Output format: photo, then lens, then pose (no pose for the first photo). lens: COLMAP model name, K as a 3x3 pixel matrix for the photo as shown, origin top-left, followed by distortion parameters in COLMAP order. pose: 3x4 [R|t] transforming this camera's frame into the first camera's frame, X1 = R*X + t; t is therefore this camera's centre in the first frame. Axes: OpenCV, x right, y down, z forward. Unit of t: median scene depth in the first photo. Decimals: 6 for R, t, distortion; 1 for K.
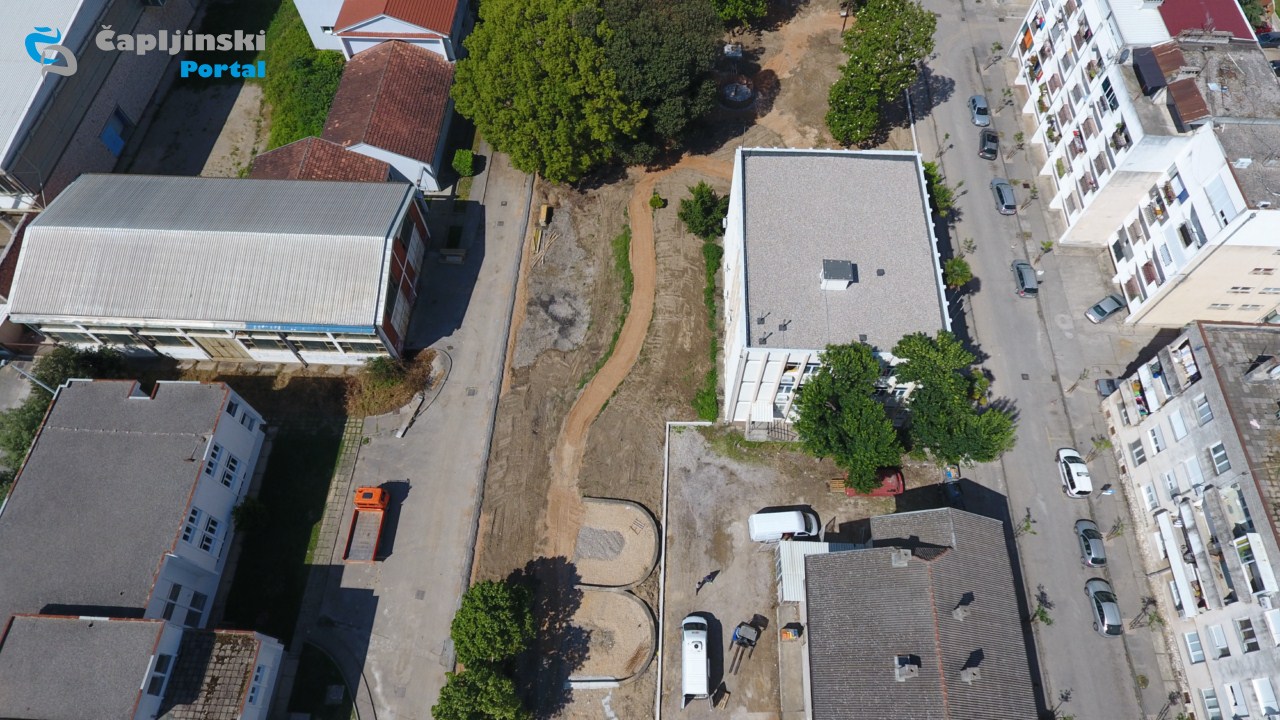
lens RADIAL K [[746.2, 0, 651.9], [0, 746.2, 357.5], [0, 0, 1]] dist [-0.009250, 0.002083]
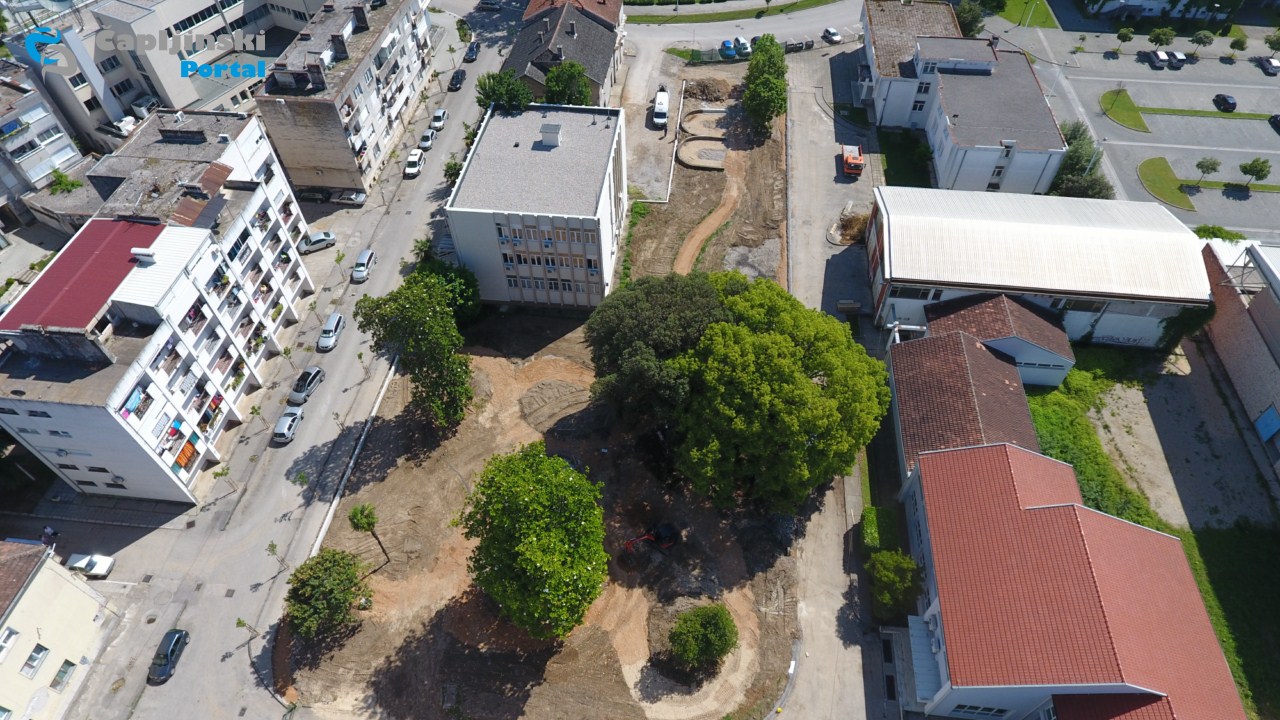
lens RADIAL K [[746.2, 0, 650.5], [0, 746.2, 357.2], [0, 0, 1]] dist [-0.009250, 0.002083]
pose [[-0.997930, -0.046699, 0.044214, -0.024166], [0.058060, -0.358604, 0.931682, -1.328146], [-0.027654, 0.932321, 0.360574, 0.728532]]
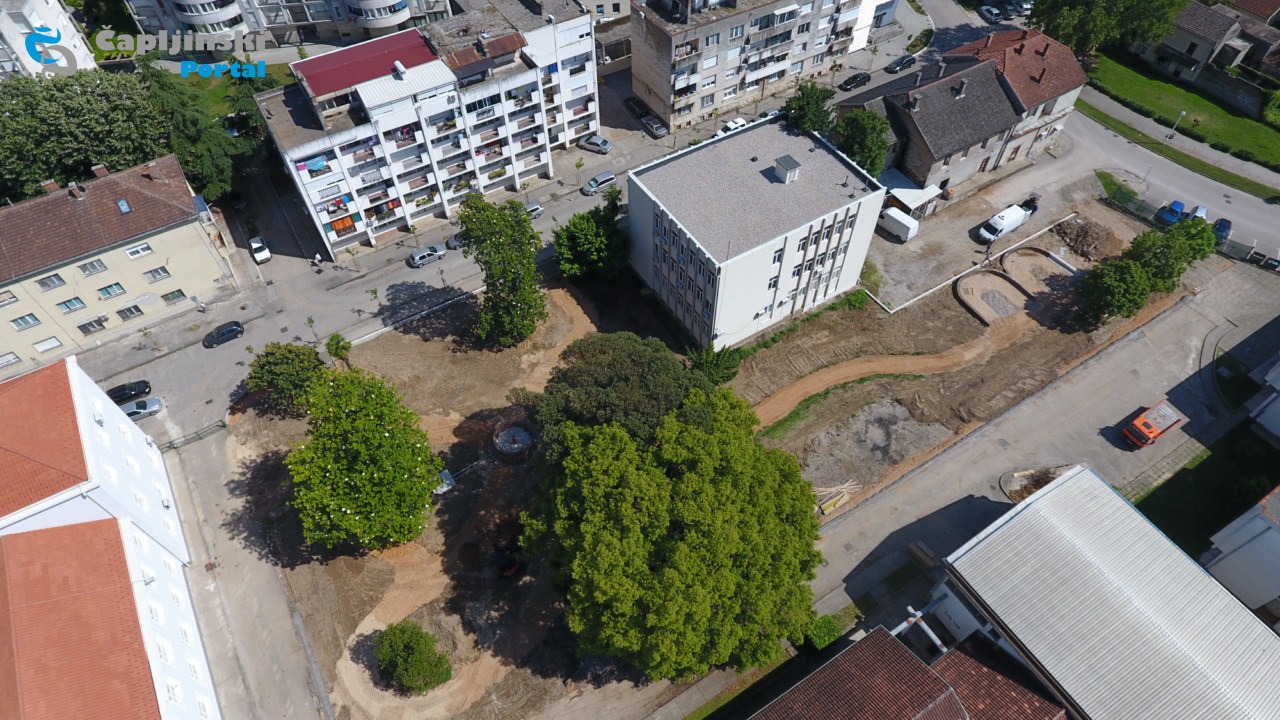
lens RADIAL K [[746.2, 0, 652.2], [0, 746.2, 357.3], [0, 0, 1]] dist [-0.009250, 0.002083]
pose [[-0.564373, -0.652779, 0.505335, -0.404369], [0.723123, -0.095635, 0.684067, -0.990975], [-0.398217, 0.751487, 0.526013, 0.548431]]
